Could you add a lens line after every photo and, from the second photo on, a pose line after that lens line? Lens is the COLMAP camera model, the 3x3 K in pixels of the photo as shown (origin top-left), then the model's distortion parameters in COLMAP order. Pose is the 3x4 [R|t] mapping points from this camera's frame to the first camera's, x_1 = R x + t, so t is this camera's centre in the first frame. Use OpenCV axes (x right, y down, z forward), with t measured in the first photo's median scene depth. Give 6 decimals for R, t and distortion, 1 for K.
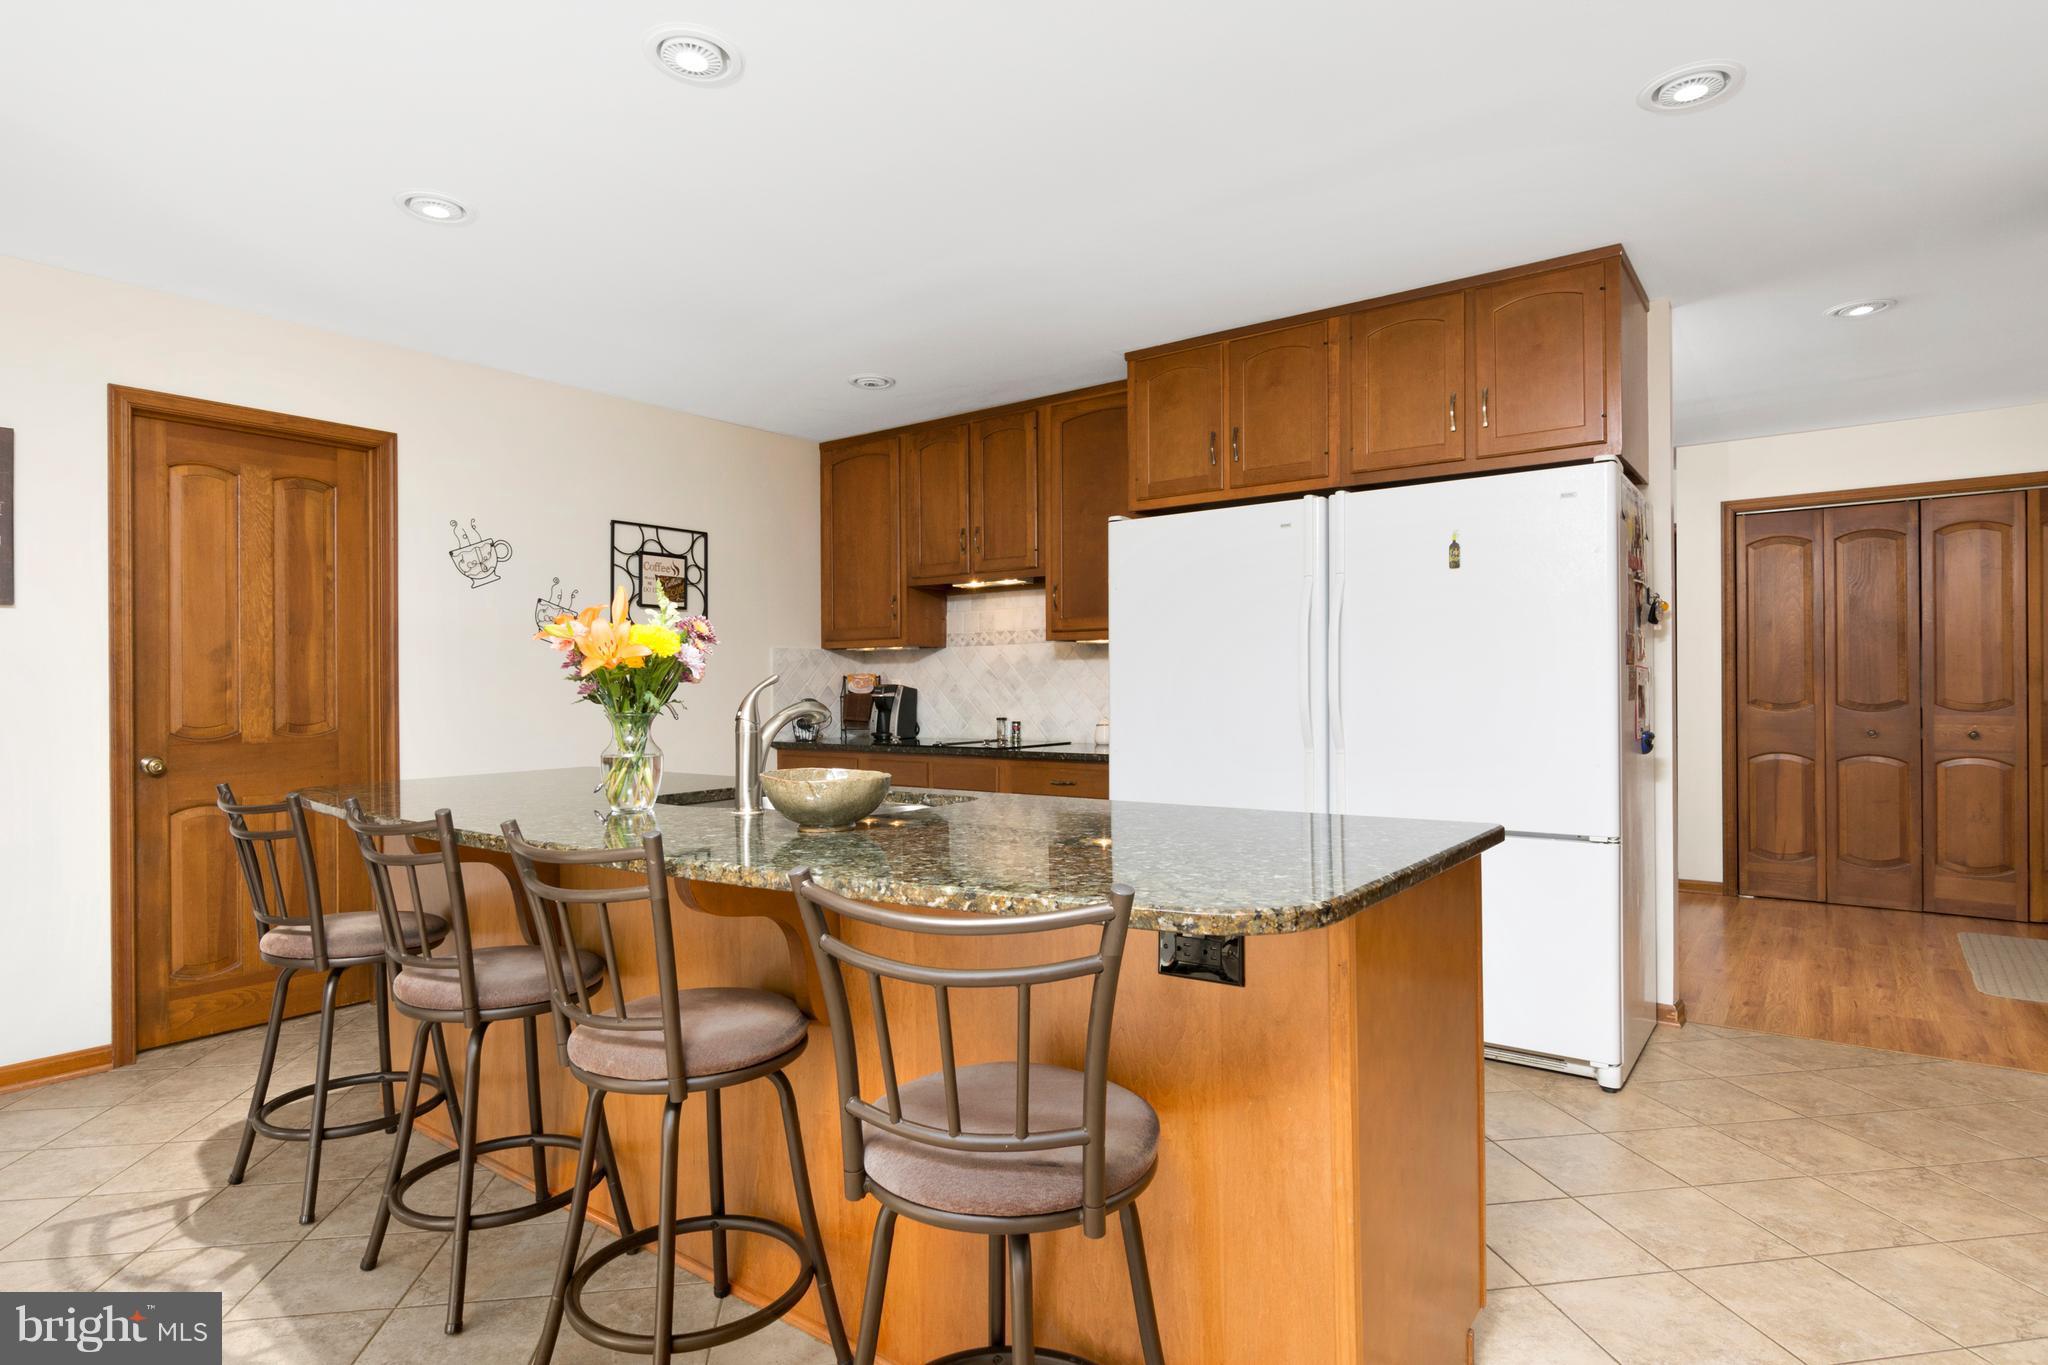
lens RADIAL K [[1040.0, 0, 1017.0], [0, 1040.0, 687.1], [0, 0, 1]] dist [-0.000268, 0.000612]
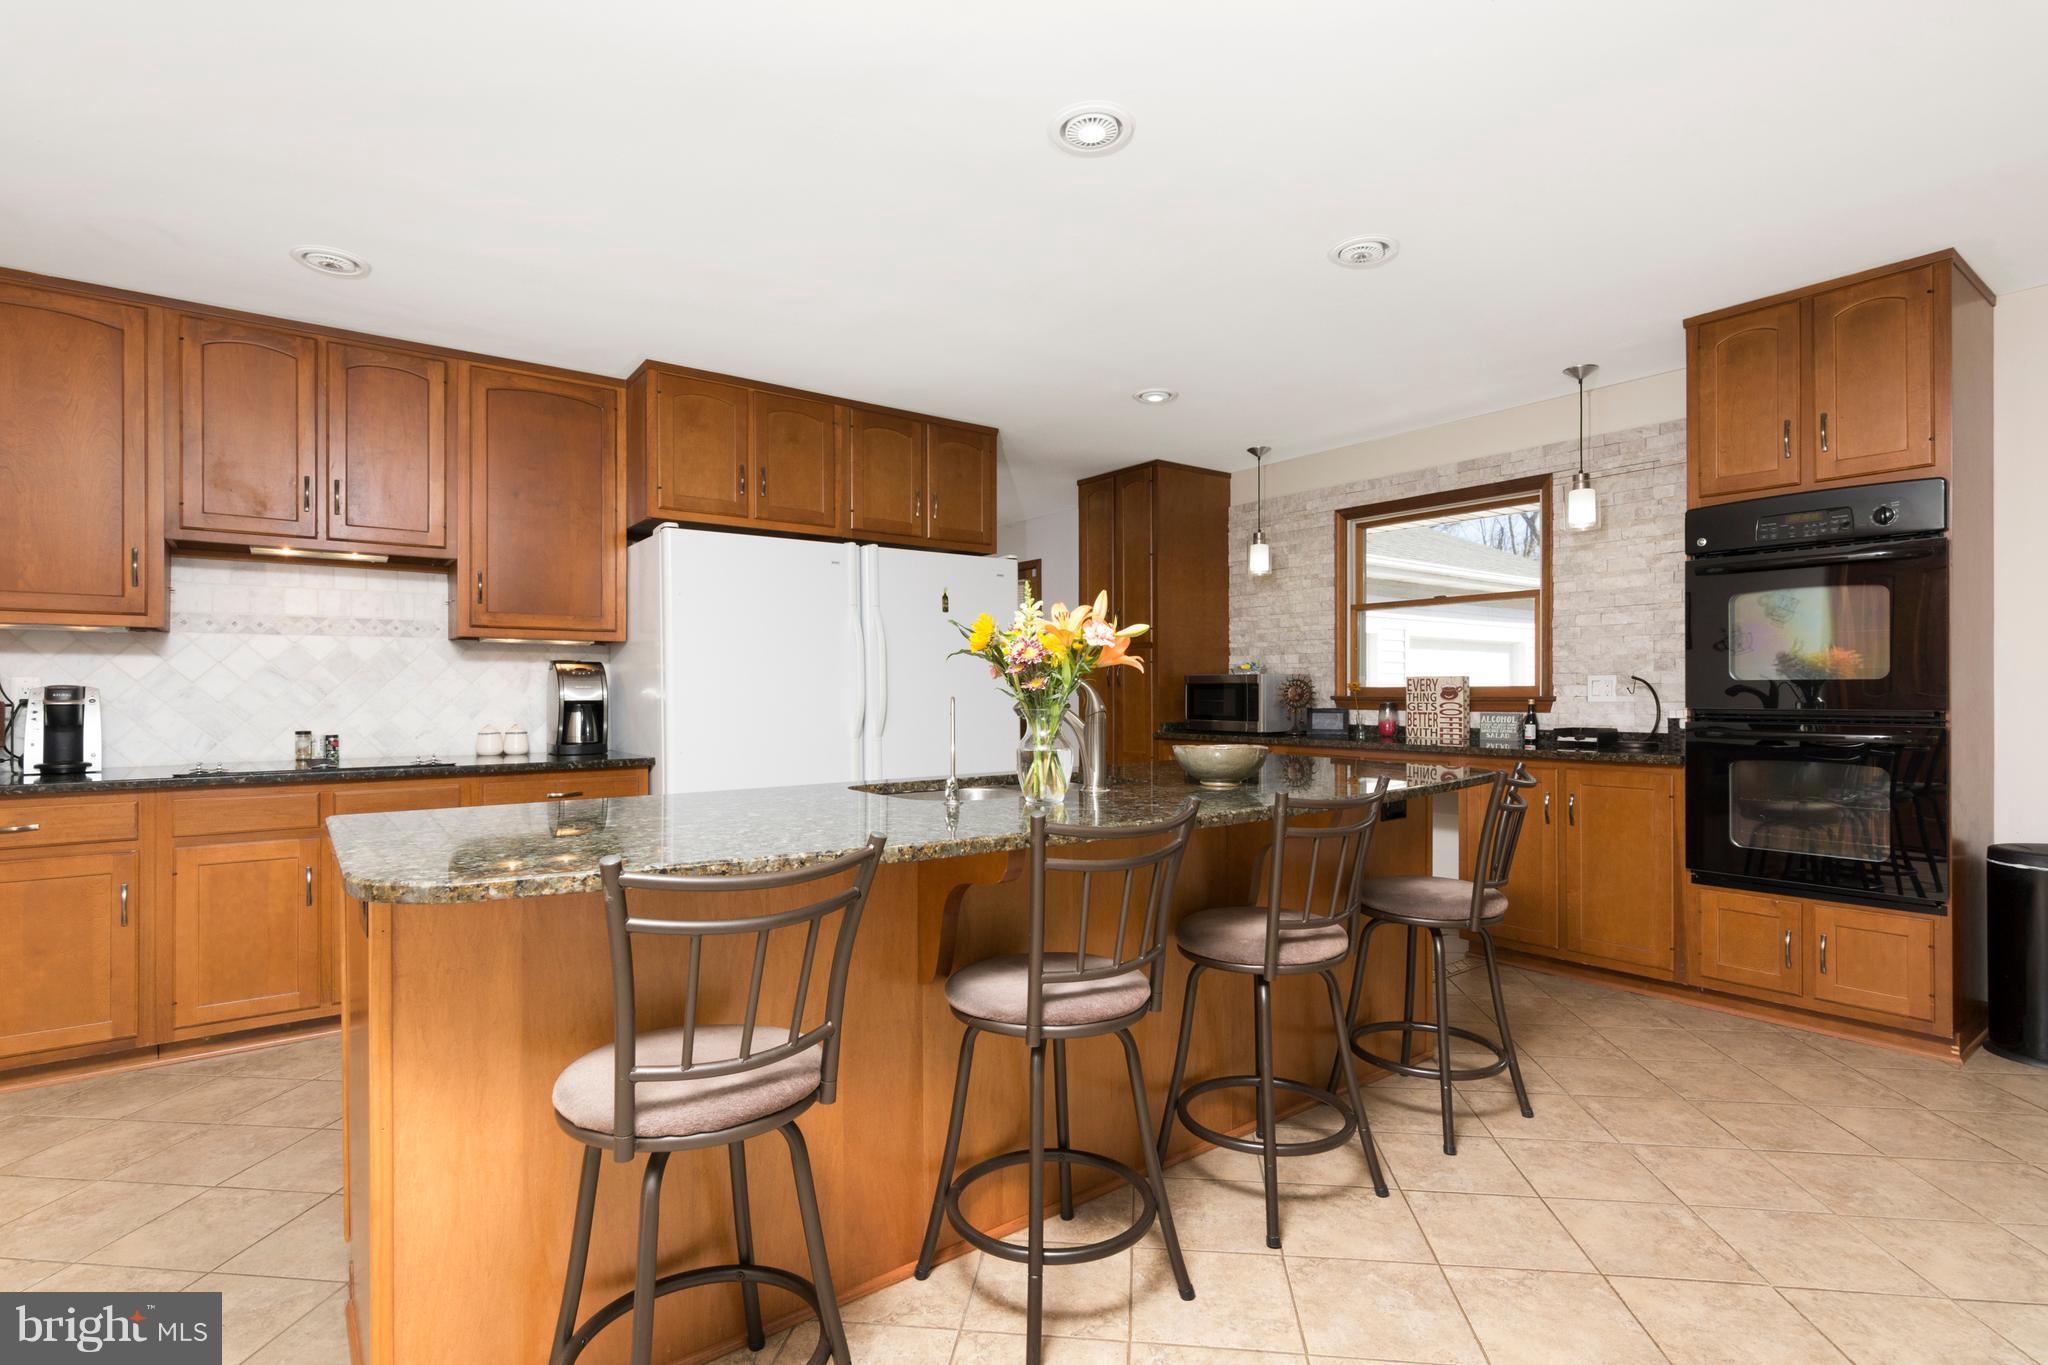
lens RADIAL K [[1040.0, 0, 1017.0], [0, 1040.0, 687.1], [0, 0, 1]] dist [-0.000268, 0.000612]
pose [[0.298843, 0.013380, 0.954208, -0.652039], [0.000426, 0.999900, -0.014154, 0.009184], [-0.954302, 0.004636, 0.298807, 0.312246]]
